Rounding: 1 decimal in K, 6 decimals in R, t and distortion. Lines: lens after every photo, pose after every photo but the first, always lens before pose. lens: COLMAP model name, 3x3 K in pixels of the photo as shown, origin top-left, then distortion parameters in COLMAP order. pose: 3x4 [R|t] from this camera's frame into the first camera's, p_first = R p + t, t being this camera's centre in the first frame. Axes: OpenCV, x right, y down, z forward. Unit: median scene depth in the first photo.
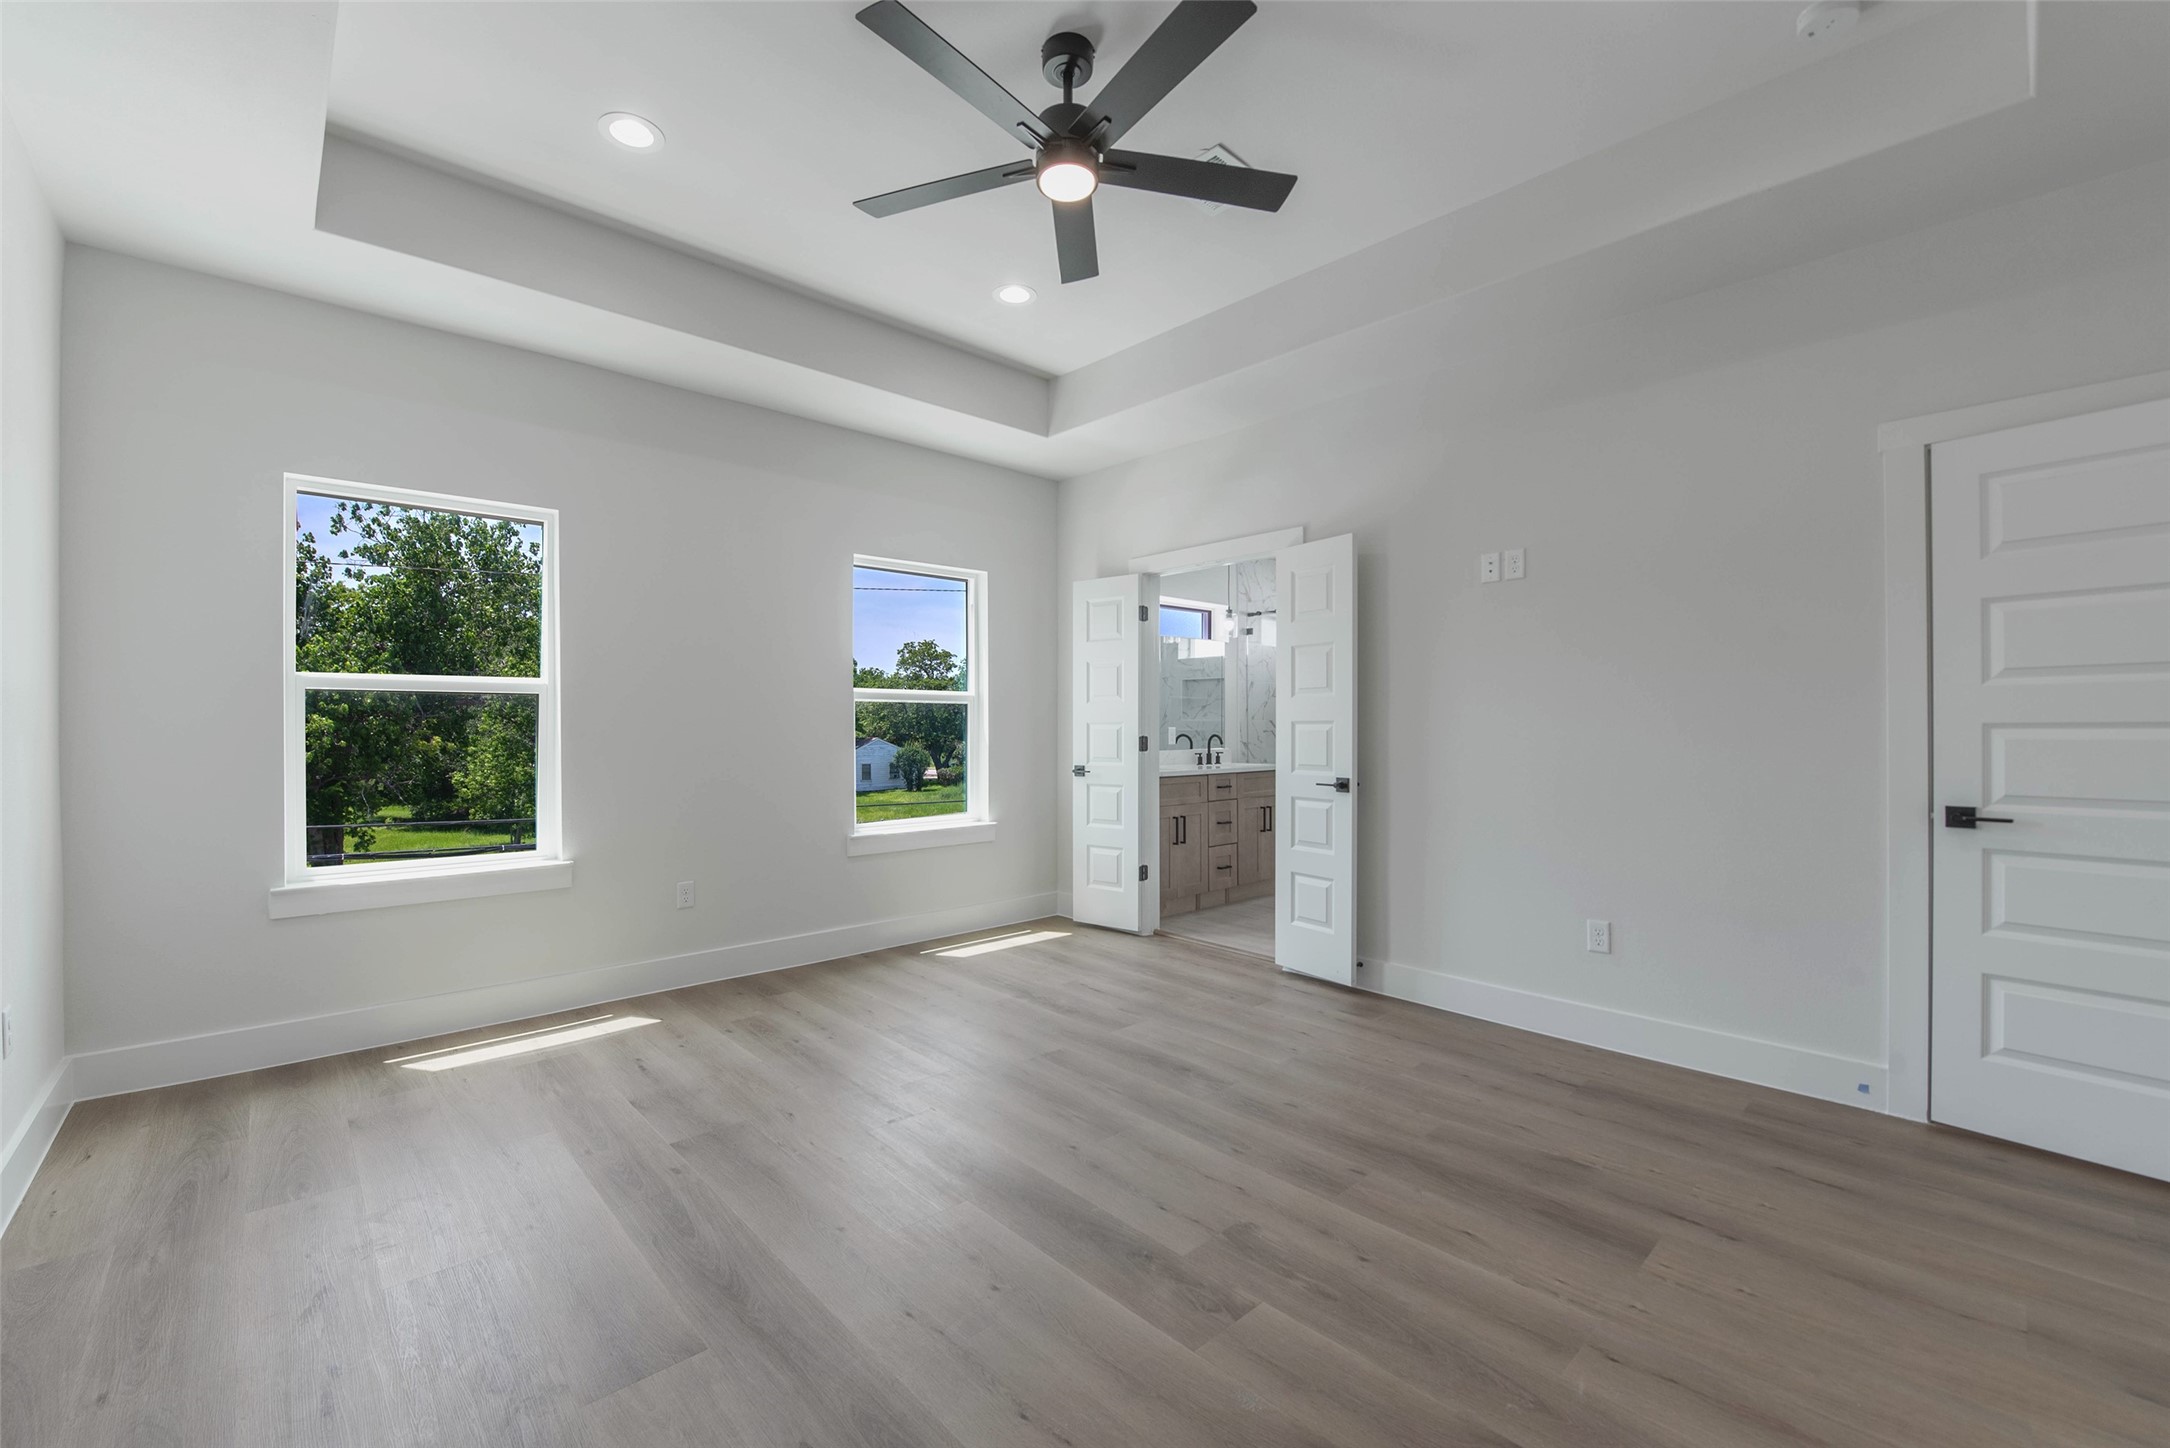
lens RADIAL K [[883.1, 0, 1060.9], [0, 883.1, 728.8], [0, 0, 1]] dist [-0.009184, -0.005863]
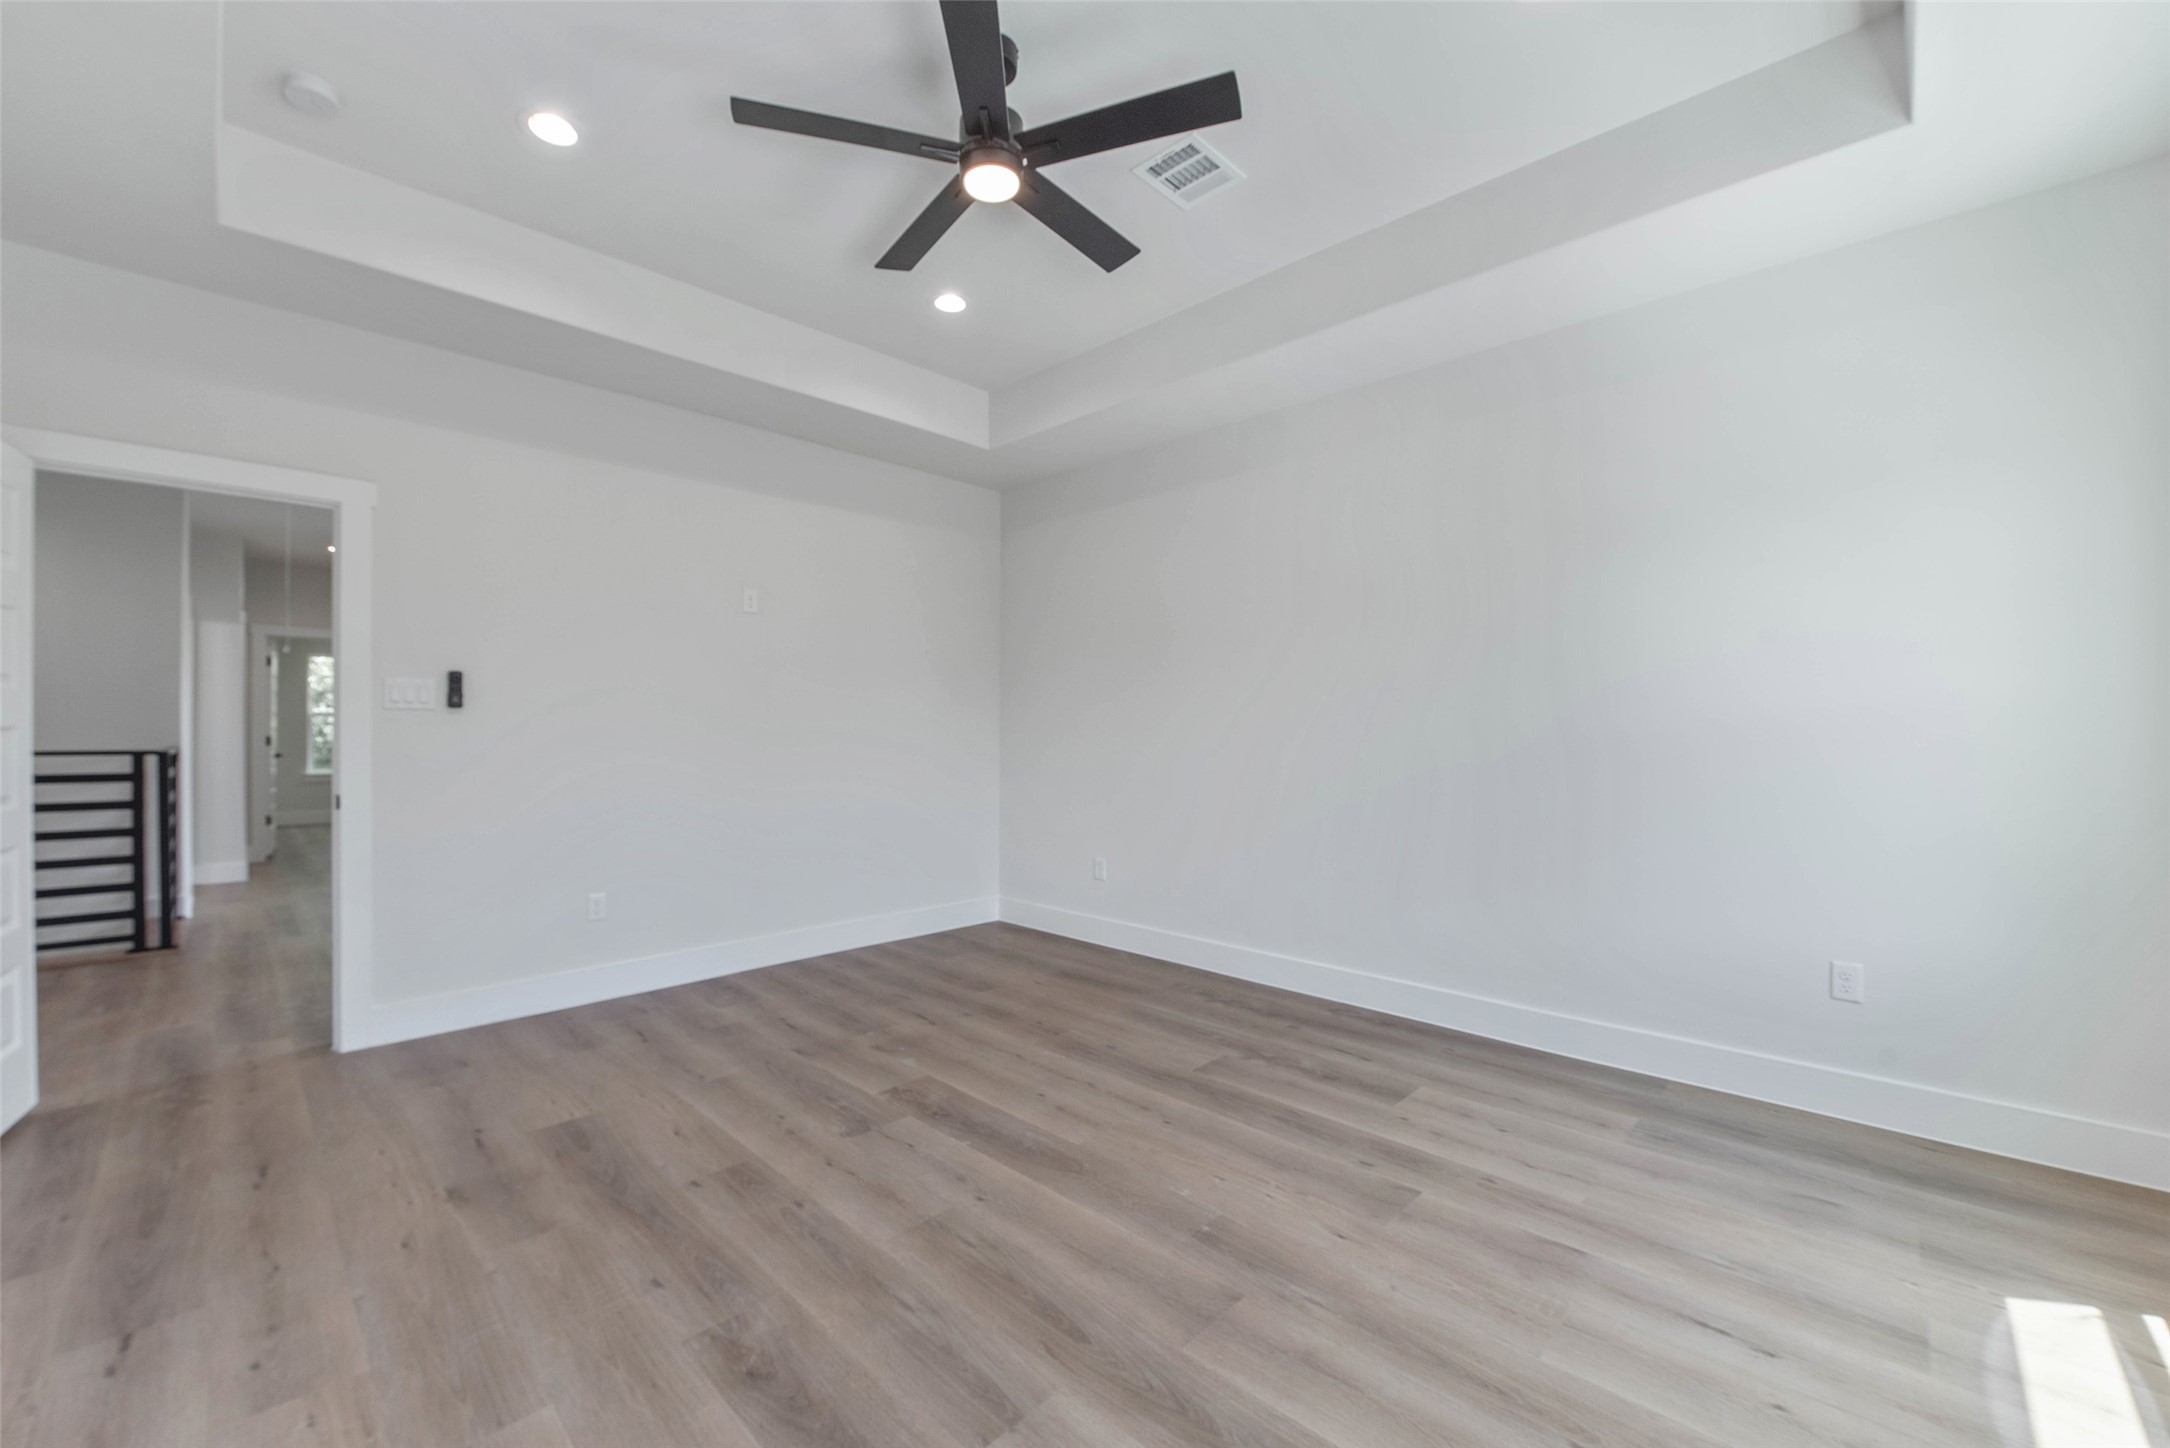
lens RADIAL K [[845.0, 0, 1062.2], [0, 845.0, 739.4], [0, 0, 1]] dist [-0.016641, -0.000177]
pose [[-0.998465, -0.003129, -0.055300, -0.016768], [-0.003705, 0.999940, 0.010318, -0.006777], [0.055265, 0.010507, -0.998416, 1.557278]]
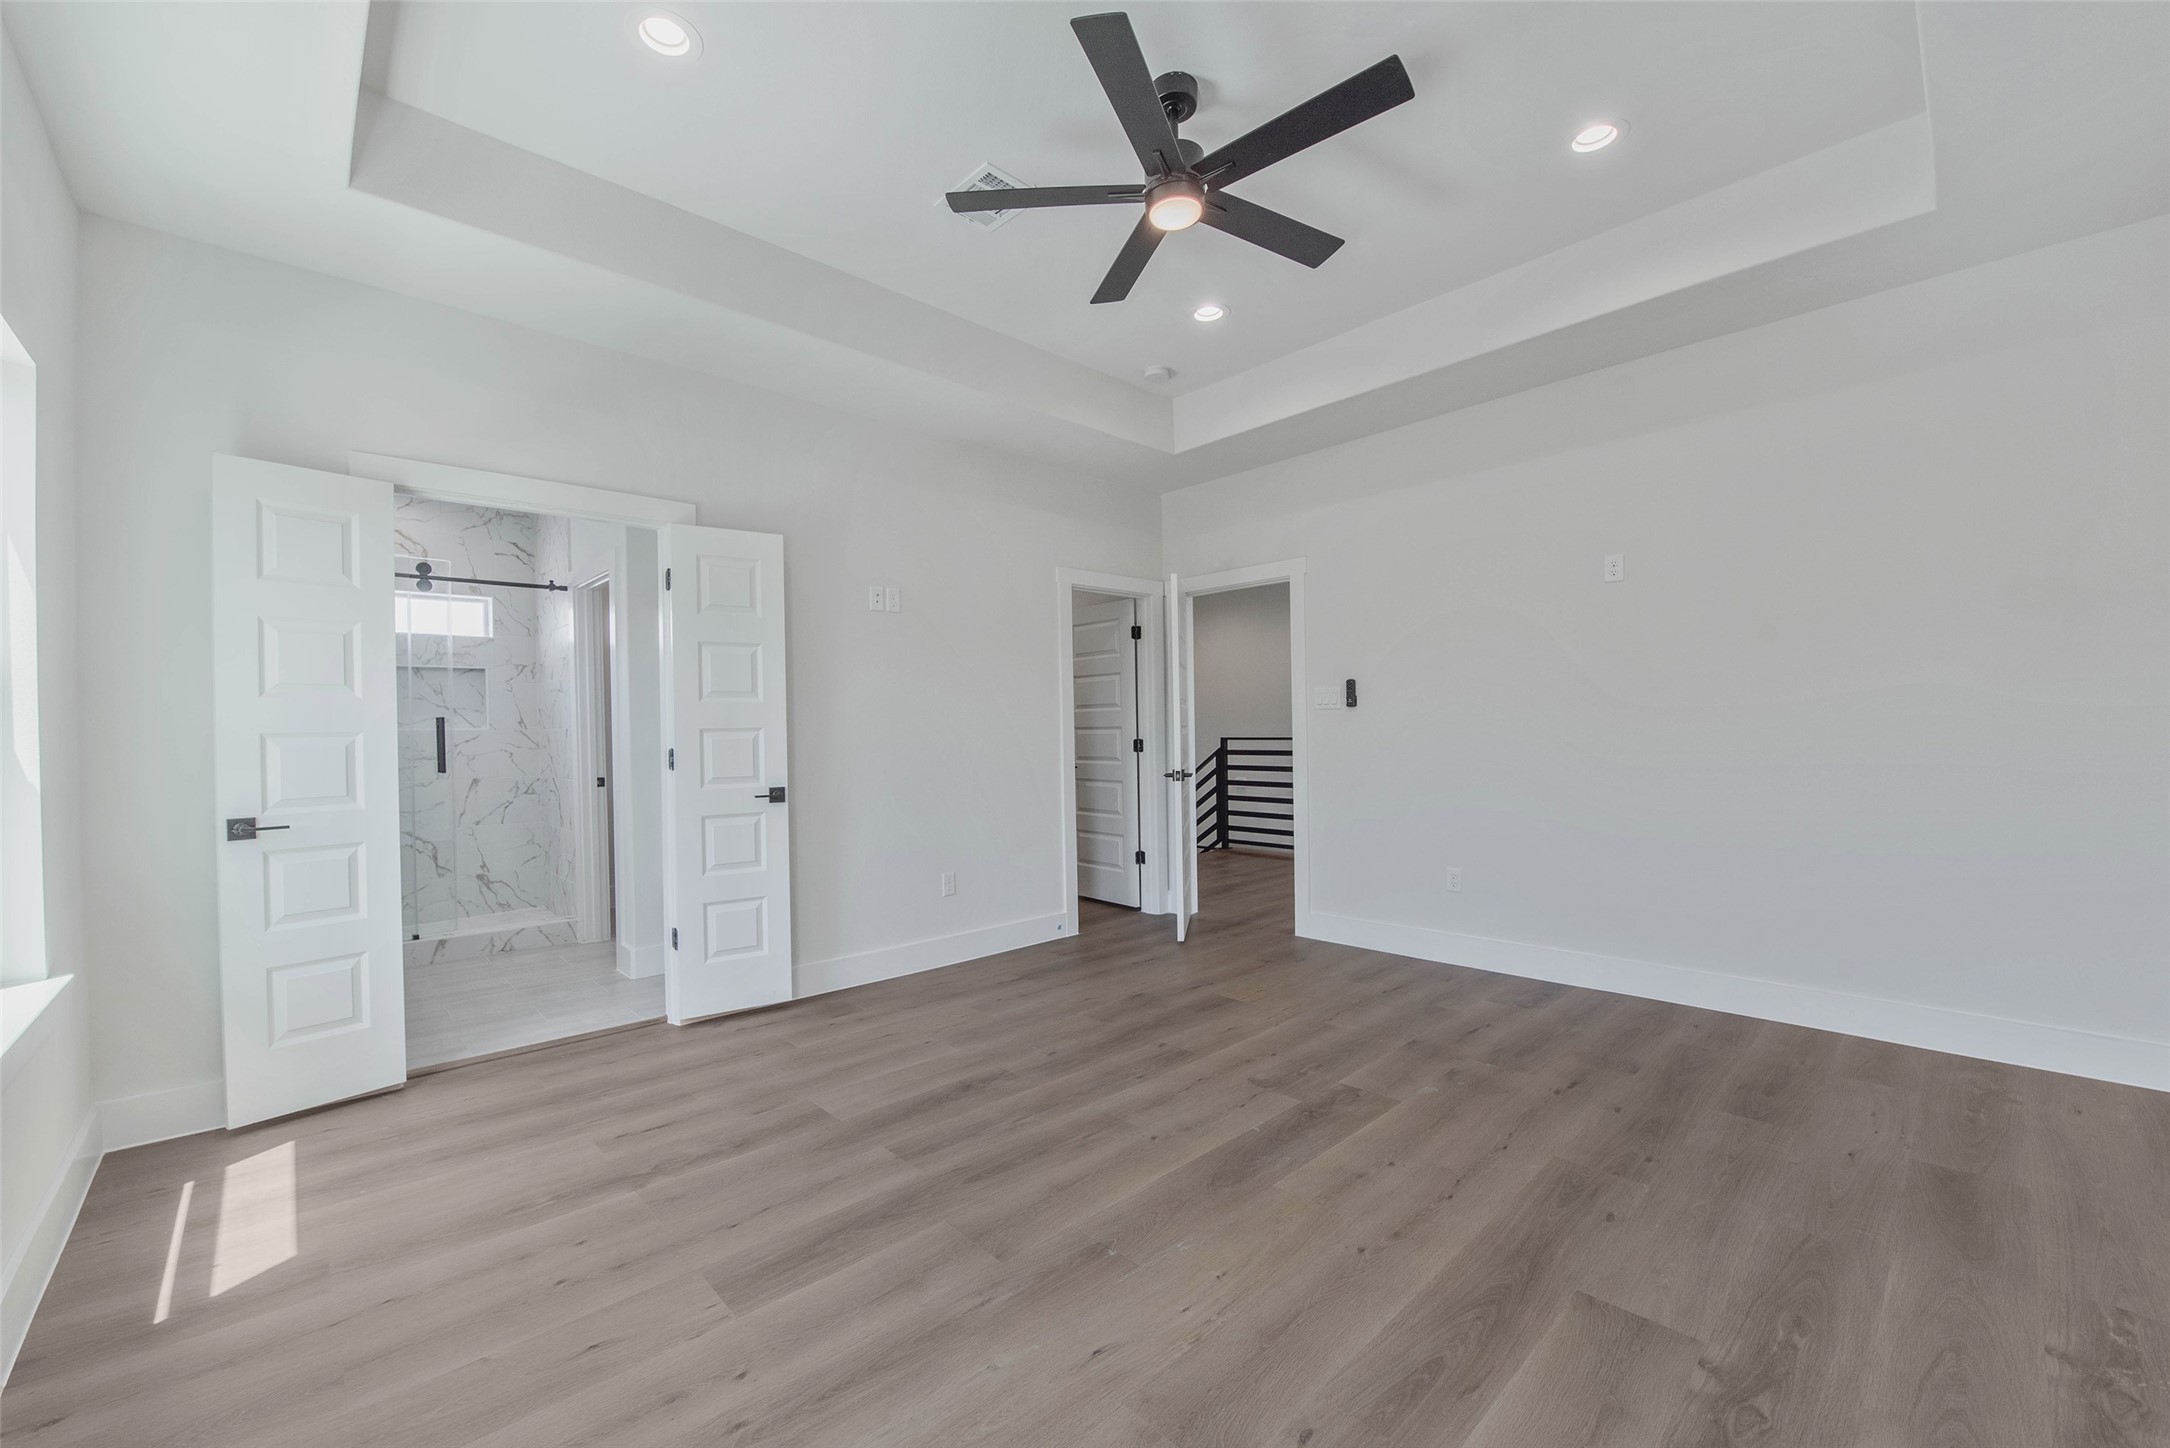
lens RADIAL K [[866.6, 0, 1061.4], [0, 866.6, 736.5], [0, 0, 1]] dist [-0.014638, -0.000110]
pose [[-0.008523, -0.007129, 0.999938, -0.825002], [0.017974, 0.999812, 0.007281, -0.001448], [-0.999802, 0.018035, -0.008393, 0.924716]]
